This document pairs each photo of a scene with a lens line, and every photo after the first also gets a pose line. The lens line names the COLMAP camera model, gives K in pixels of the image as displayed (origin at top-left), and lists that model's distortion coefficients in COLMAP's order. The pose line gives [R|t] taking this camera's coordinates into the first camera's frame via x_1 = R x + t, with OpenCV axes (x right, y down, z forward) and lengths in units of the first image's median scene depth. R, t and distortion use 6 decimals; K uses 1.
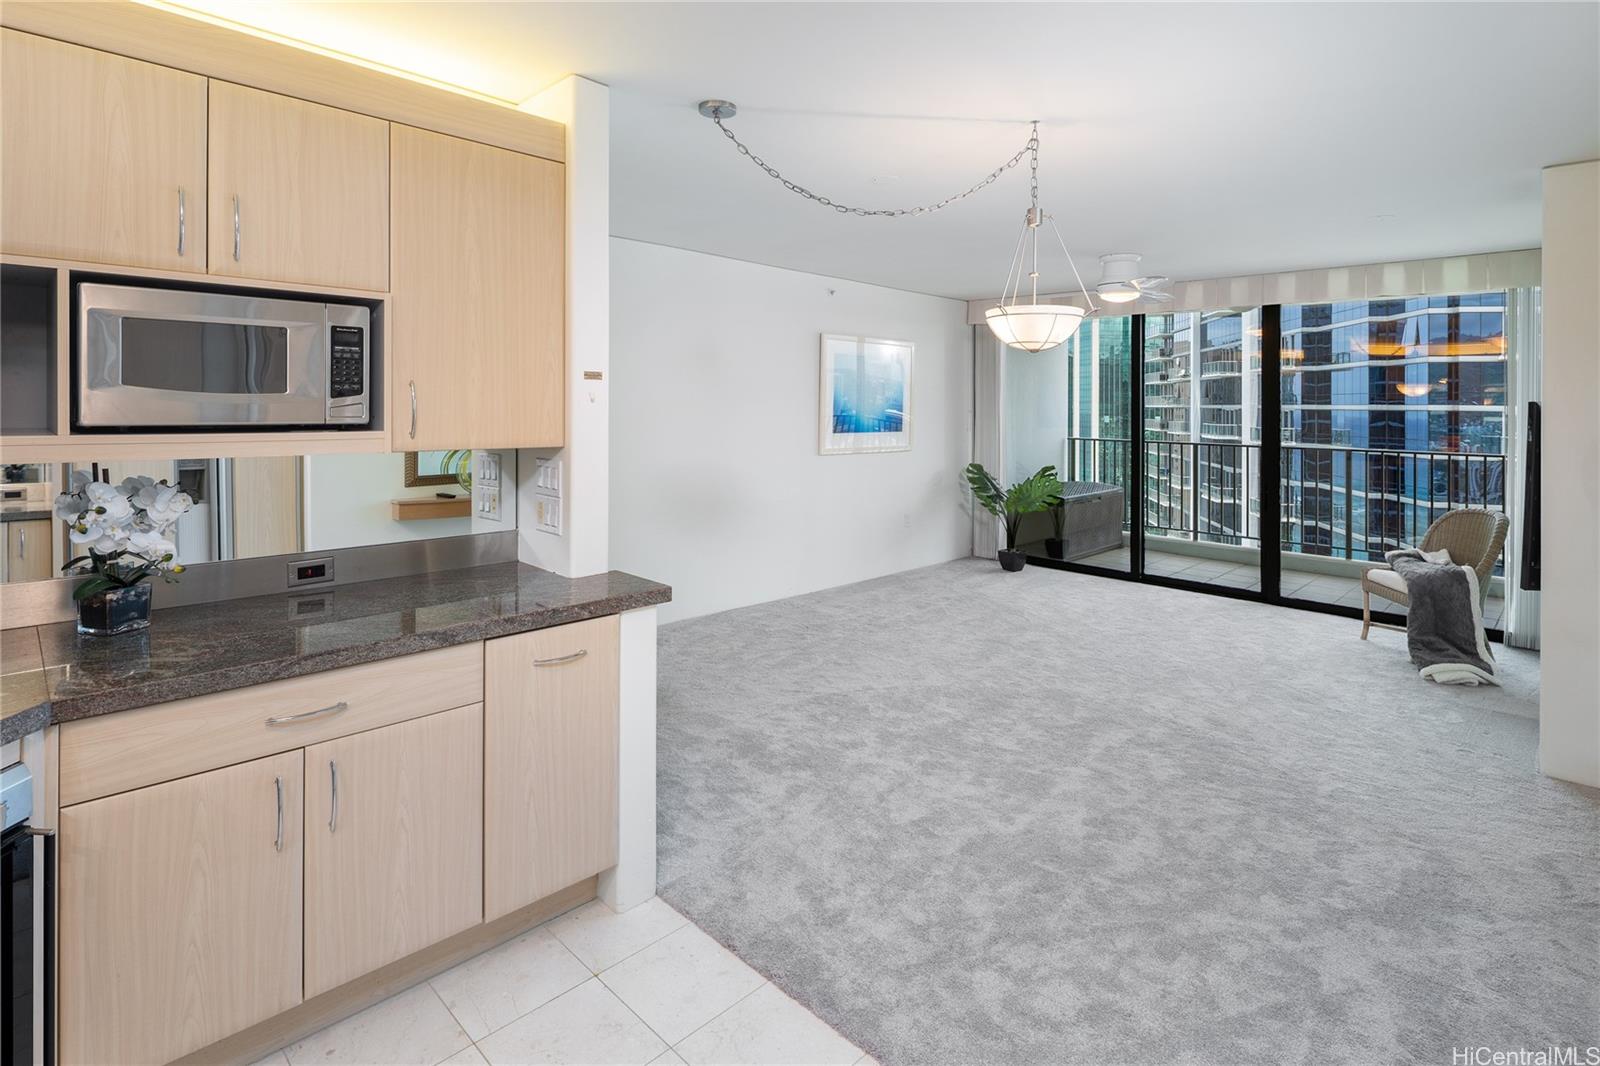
lens RADIAL K [[778.5, 0, 789.0], [0, 778.5, 398.2], [0, 0, 1]] dist [-0.012716, -0.001900]
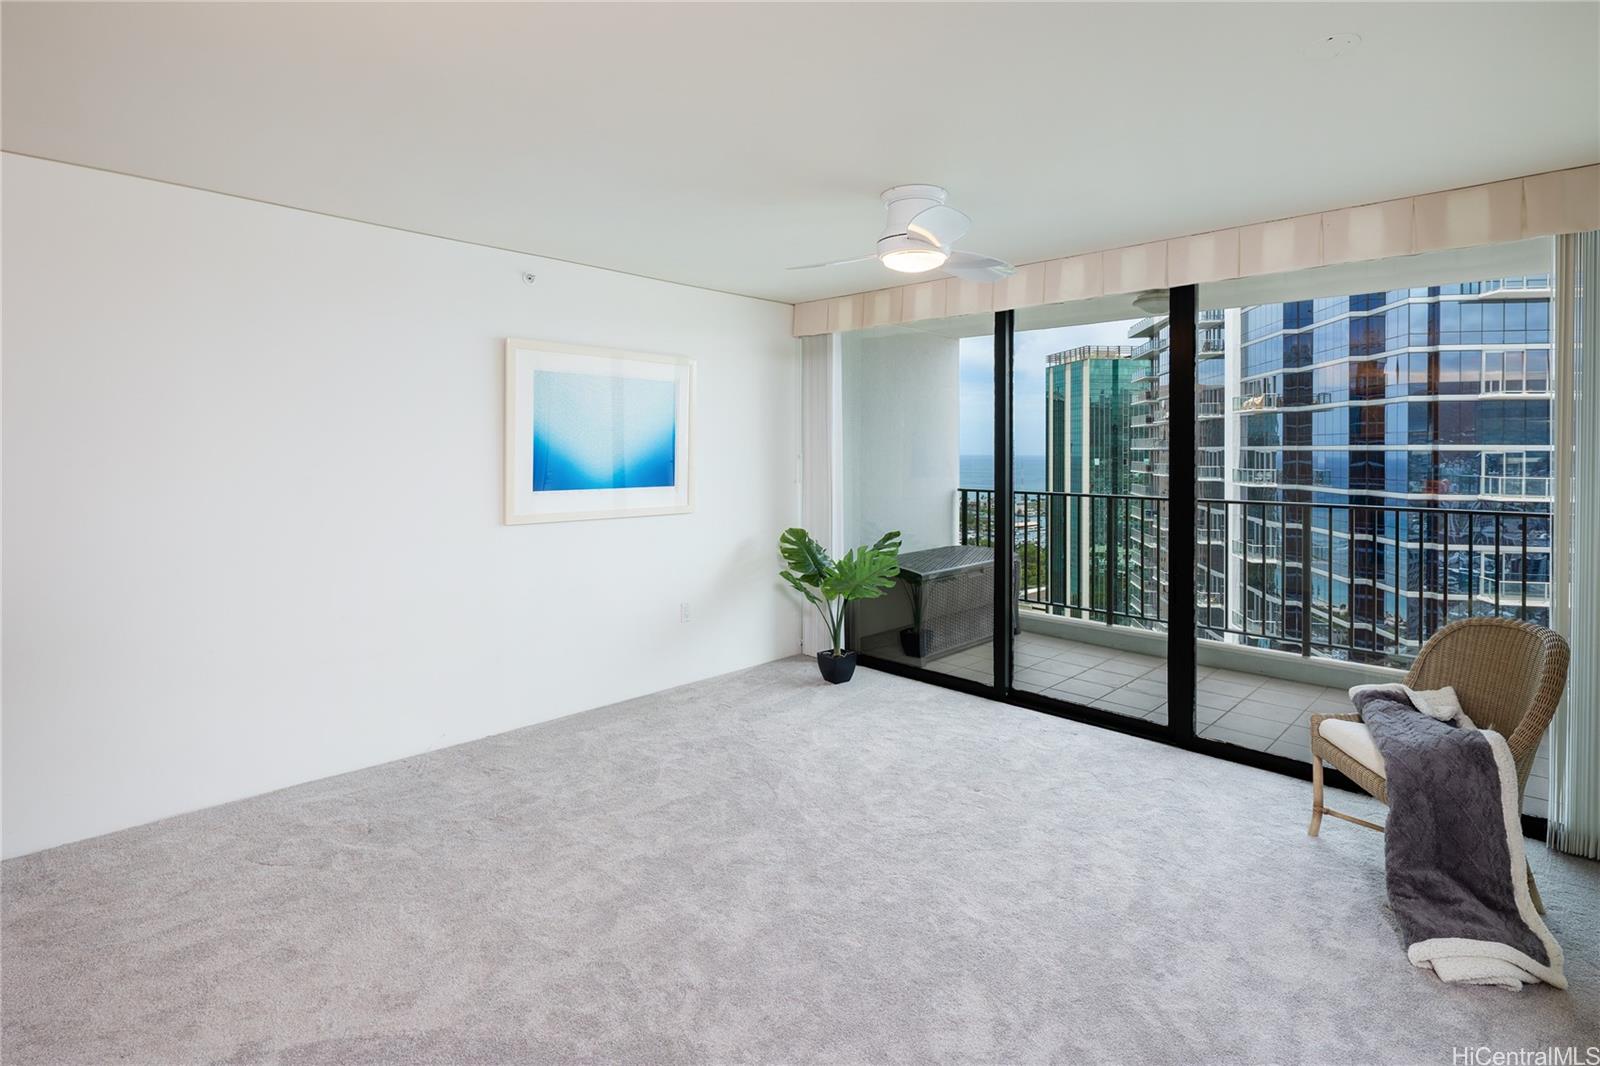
lens RADIAL K [[778.5, 0, 817.7], [0, 778.5, 456.9], [0, 0, 1]] dist [-0.012716, -0.001900]
pose [[0.999121, -0.010402, 0.040600, 0.232933], [0.009757, 0.999824, 0.016036, 0.007713], [-0.040760, -0.015626, 0.999047, 0.290507]]
